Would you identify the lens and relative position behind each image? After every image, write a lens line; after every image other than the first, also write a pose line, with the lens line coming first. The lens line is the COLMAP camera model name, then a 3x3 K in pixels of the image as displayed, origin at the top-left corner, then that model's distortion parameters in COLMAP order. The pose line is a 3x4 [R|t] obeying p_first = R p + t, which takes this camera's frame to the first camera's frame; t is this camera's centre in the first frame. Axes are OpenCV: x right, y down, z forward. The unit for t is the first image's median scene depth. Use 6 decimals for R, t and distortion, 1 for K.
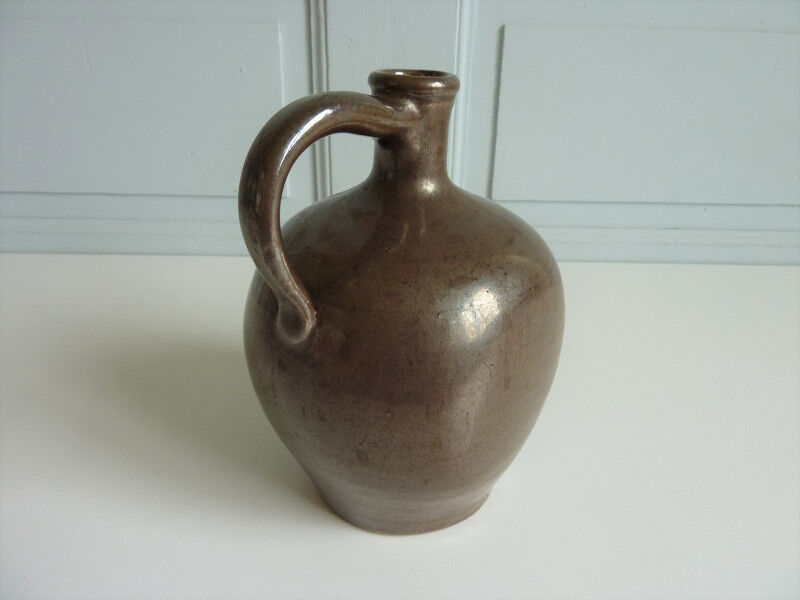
lens RADIAL K [[588.5, 0, 393.9], [0, 588.5, 316.7], [0, 0, 1]] dist [-0.002506, -0.016912]
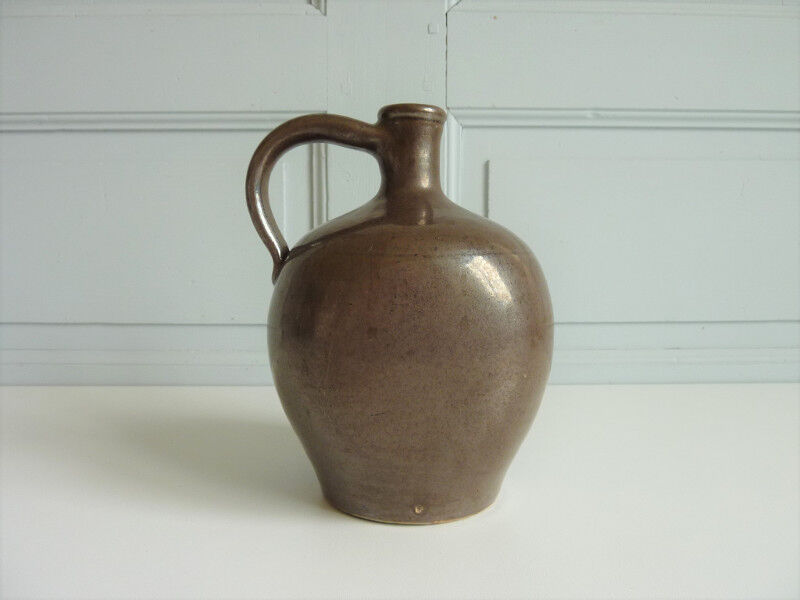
lens RADIAL K [[588.5, 0, 392.4], [0, 588.5, 298.5], [0, 0, 1]] dist [-0.002506, -0.016912]
pose [[0.999879, -0.014769, 0.004866, -0.001418], [0.015545, 0.941578, -0.336436, 0.115505], [0.000387, 0.336471, 0.941694, 0.047839]]
